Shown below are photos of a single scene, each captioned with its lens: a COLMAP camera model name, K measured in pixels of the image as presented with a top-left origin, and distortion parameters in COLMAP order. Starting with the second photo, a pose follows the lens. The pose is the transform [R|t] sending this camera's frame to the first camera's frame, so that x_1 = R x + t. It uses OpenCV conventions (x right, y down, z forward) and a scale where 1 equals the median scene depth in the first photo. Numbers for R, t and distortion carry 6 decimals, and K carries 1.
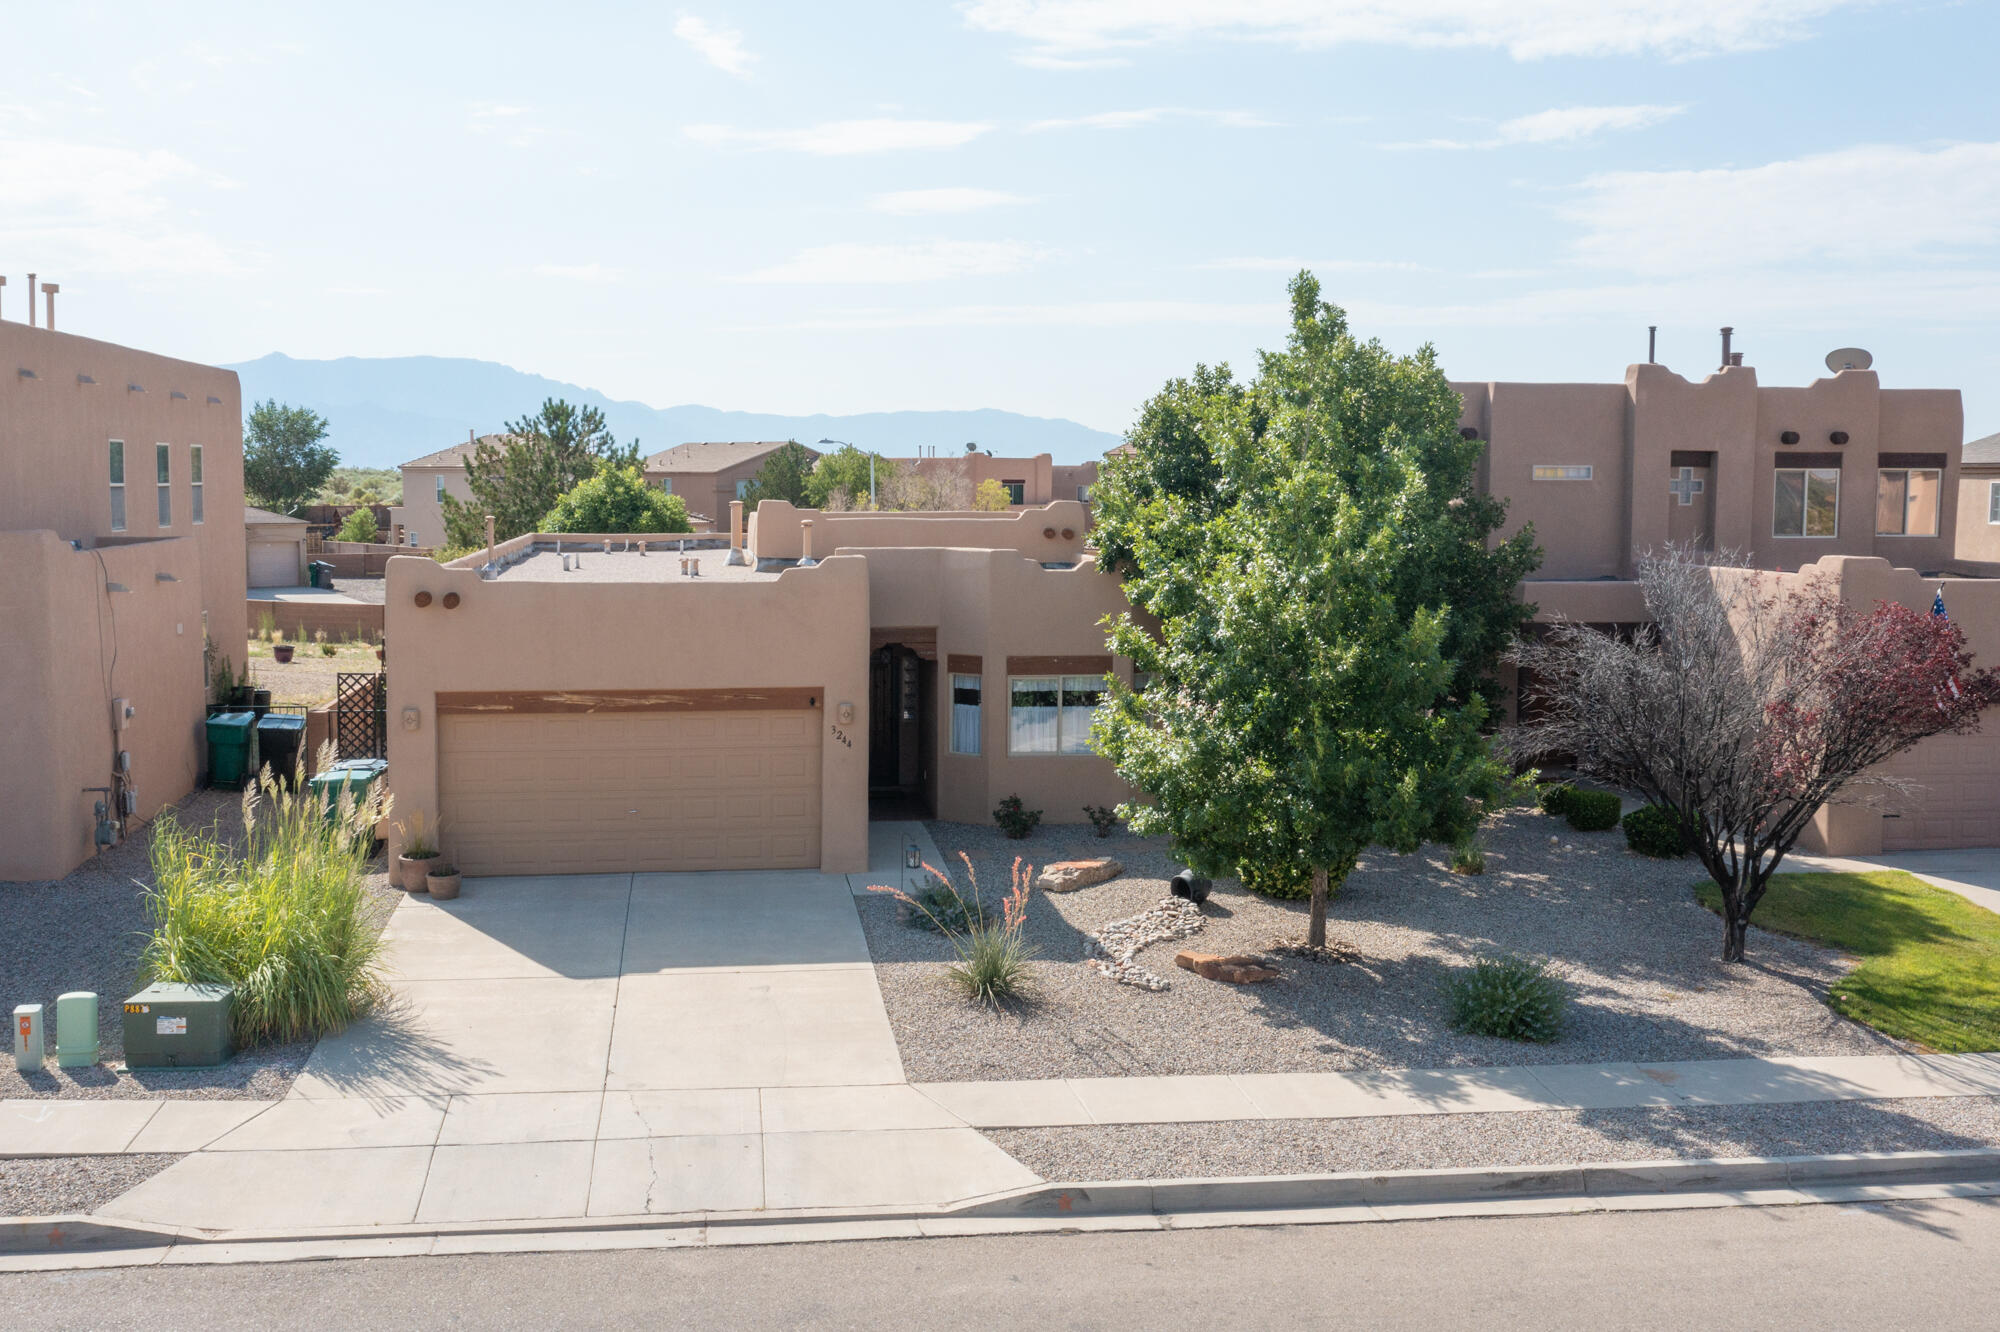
lens RADIAL K [[1962.4, 0, 1000.0], [0, 1962.4, 666.0], [0, 0, 1]] dist [-0.003765, 0.001712]
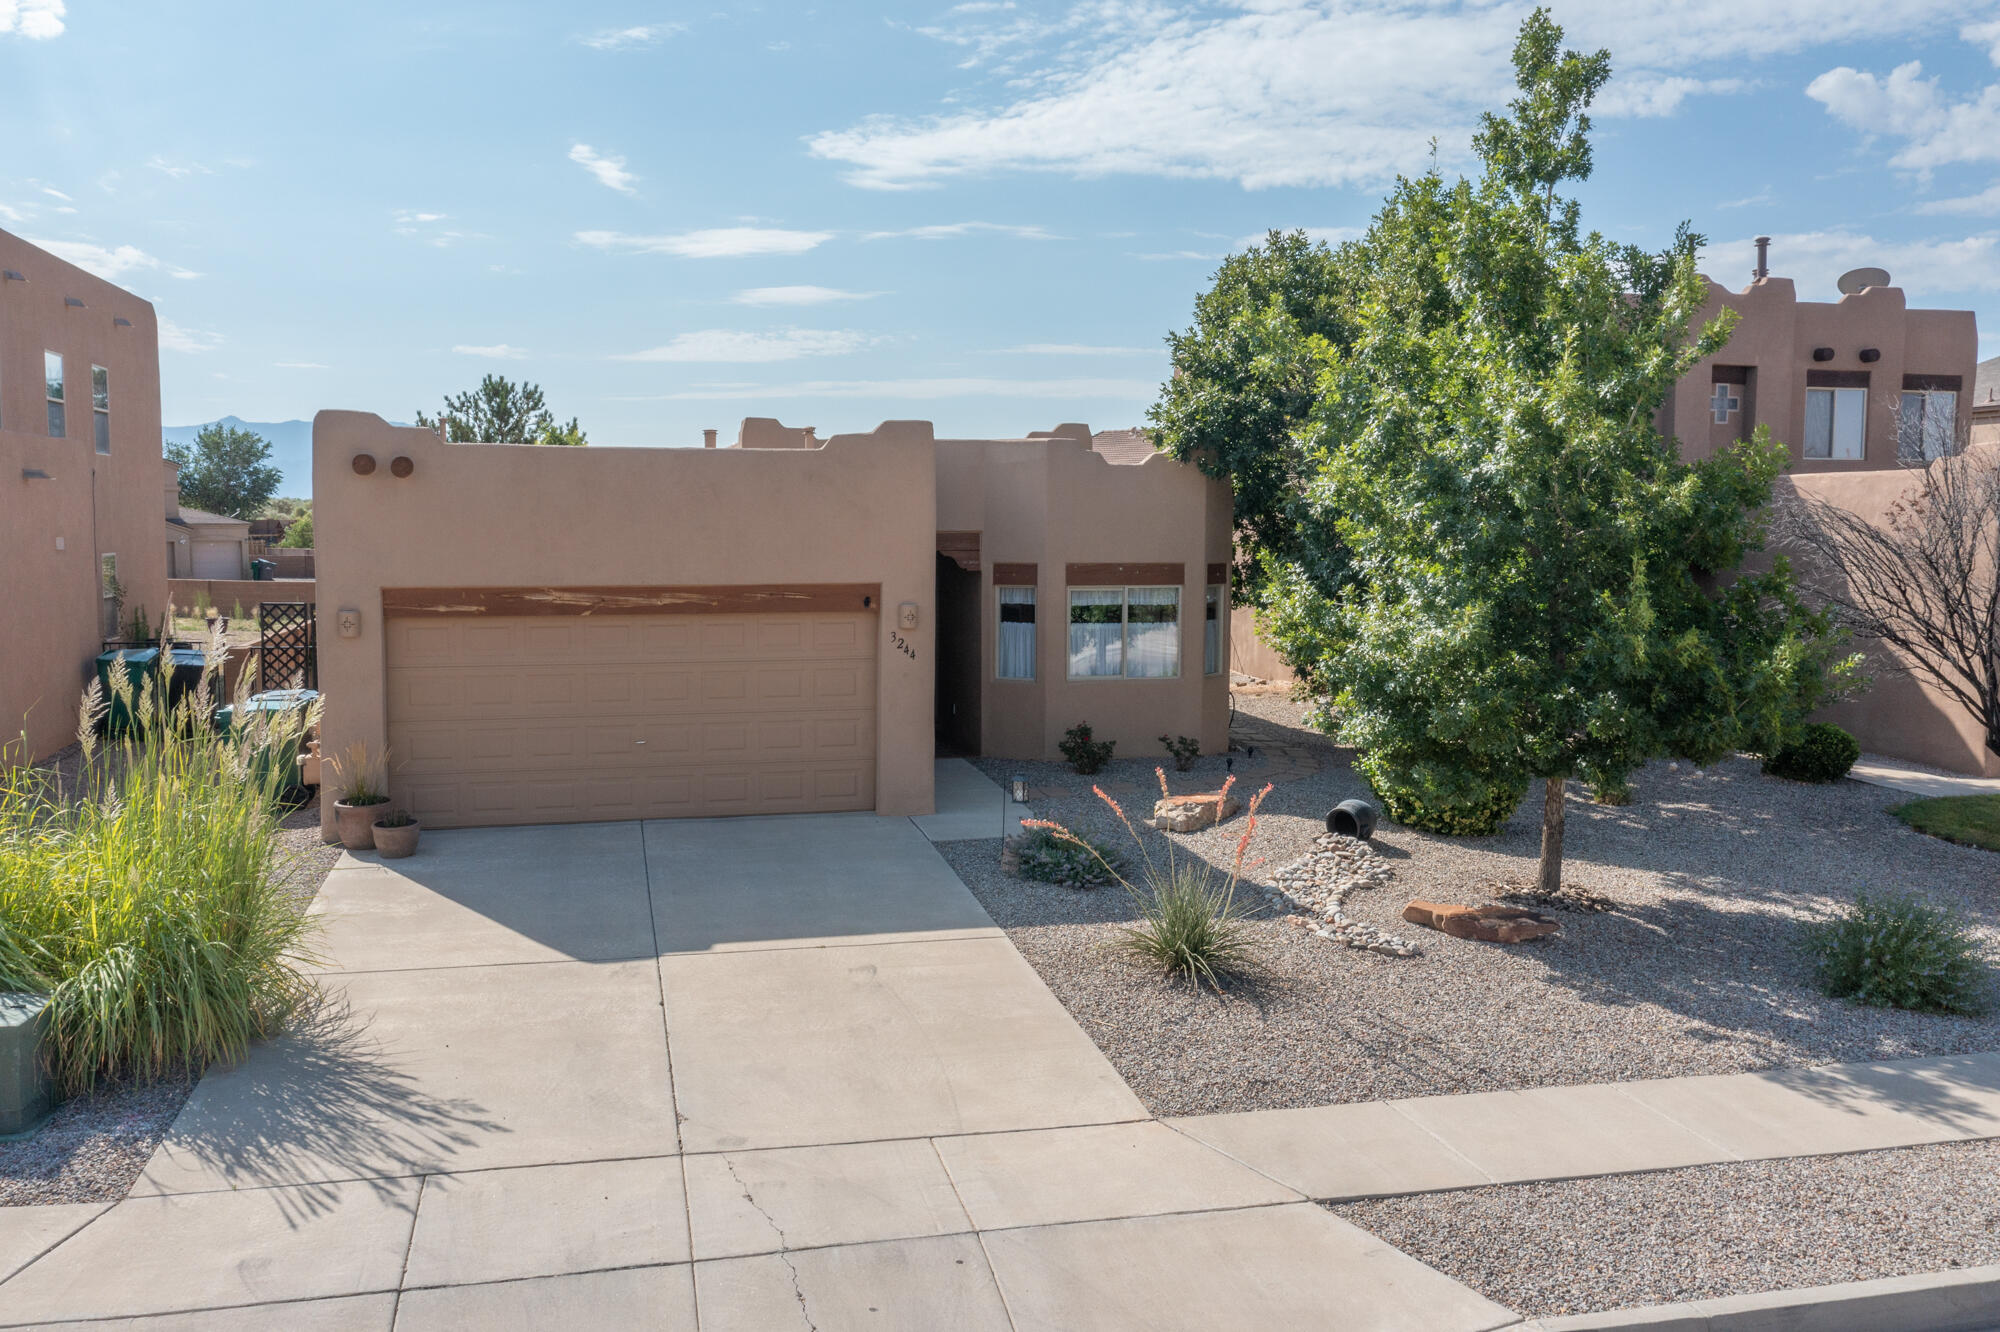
lens RADIAL K [[1588.1, 0, 1000.0], [0, 1588.1, 666.0], [0, 0, 1]] dist [-0.001250, 0.001579]
pose [[0.995299, -0.010952, 0.096226, -0.131936], [0.011378, 0.999928, -0.003871, 0.060139], [-0.096176, 0.004948, 0.995352, 0.441962]]
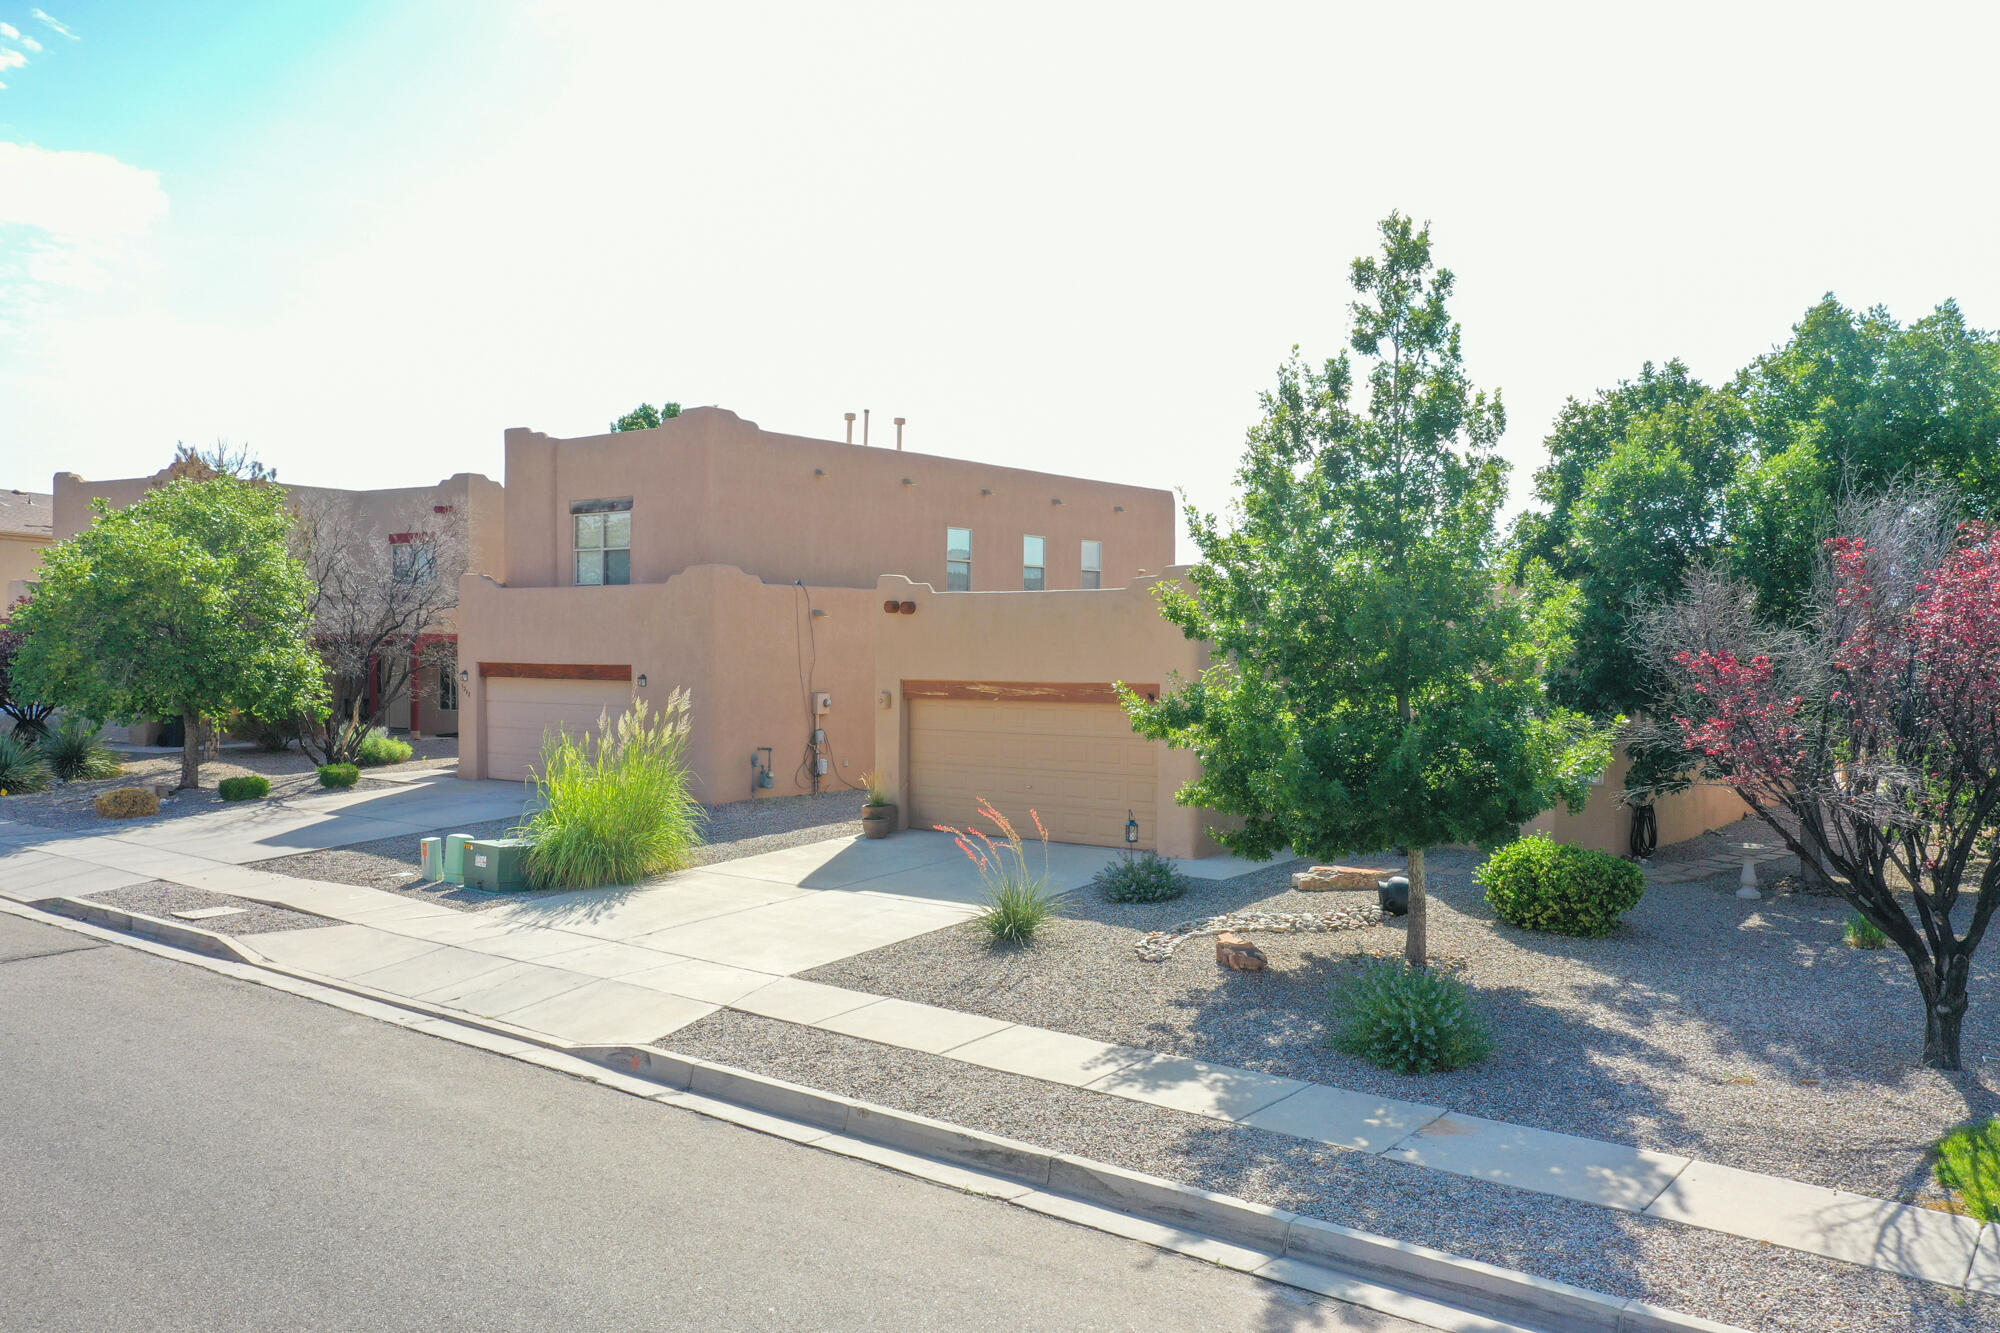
lens RADIAL K [[1586.4, 0, 1000.0], [0, 1586.4, 666.5], [0, 0, 1]] dist [0.013787, 0.002293]
pose [[0.688154, 0.004944, -0.725547, 0.623562], [-0.068436, 0.995961, -0.058122, 0.074067], [0.722329, 0.089651, 0.685713, 0.412954]]
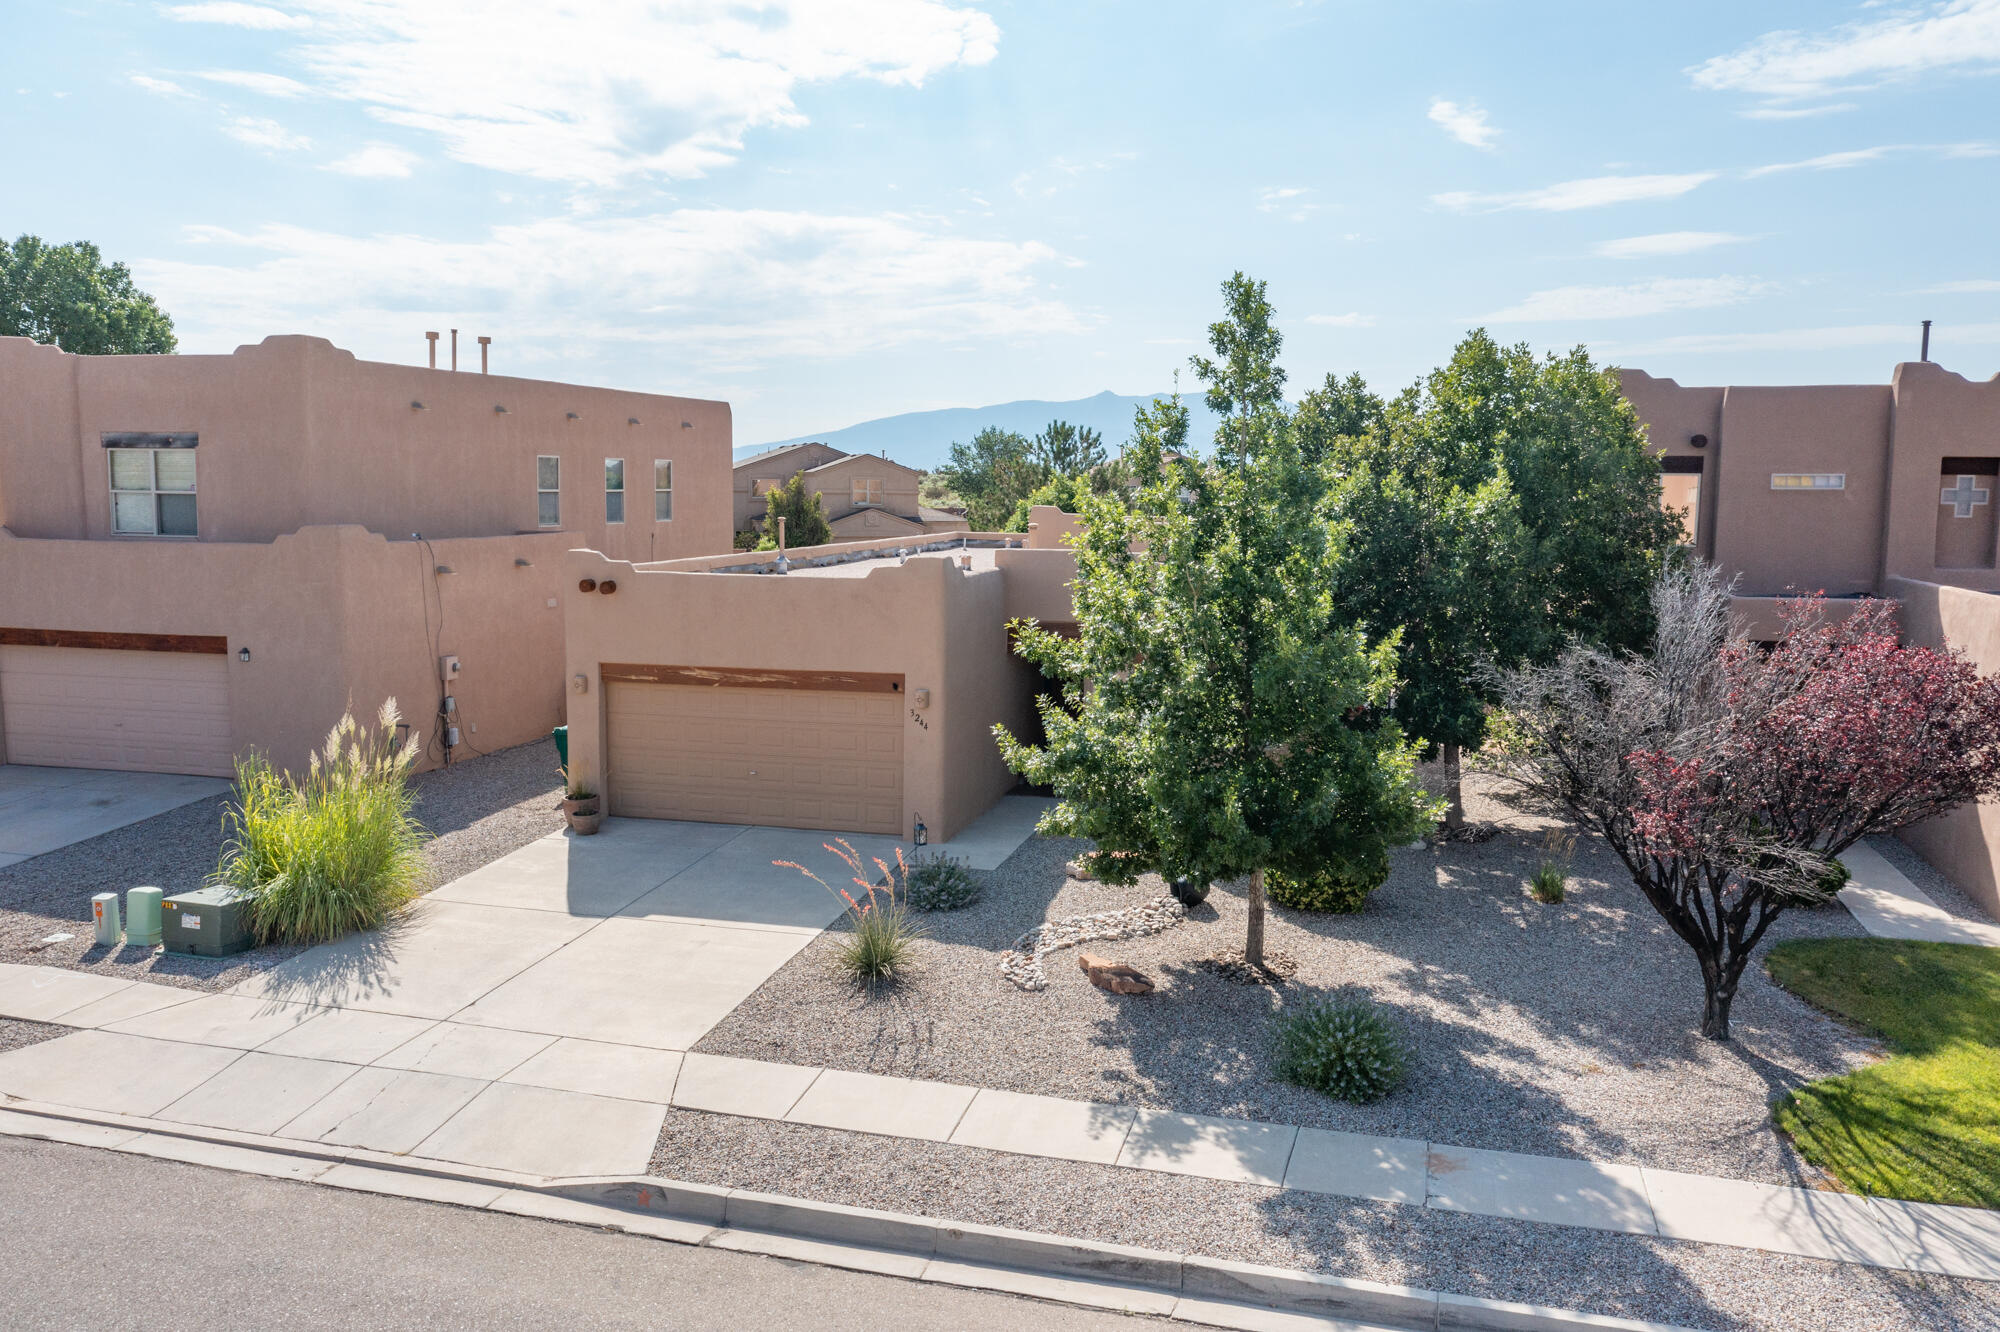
lens RADIAL K [[1588.1, 0, 1000.0], [0, 1588.1, 666.0], [0, 0, 1]] dist [-0.001250, 0.001579]
pose [[0.914698, 0.046519, -0.401452, 0.405380], [-0.039924, 0.998895, 0.024781, -0.023104], [0.402162, -0.006639, 0.915545, 0.251725]]
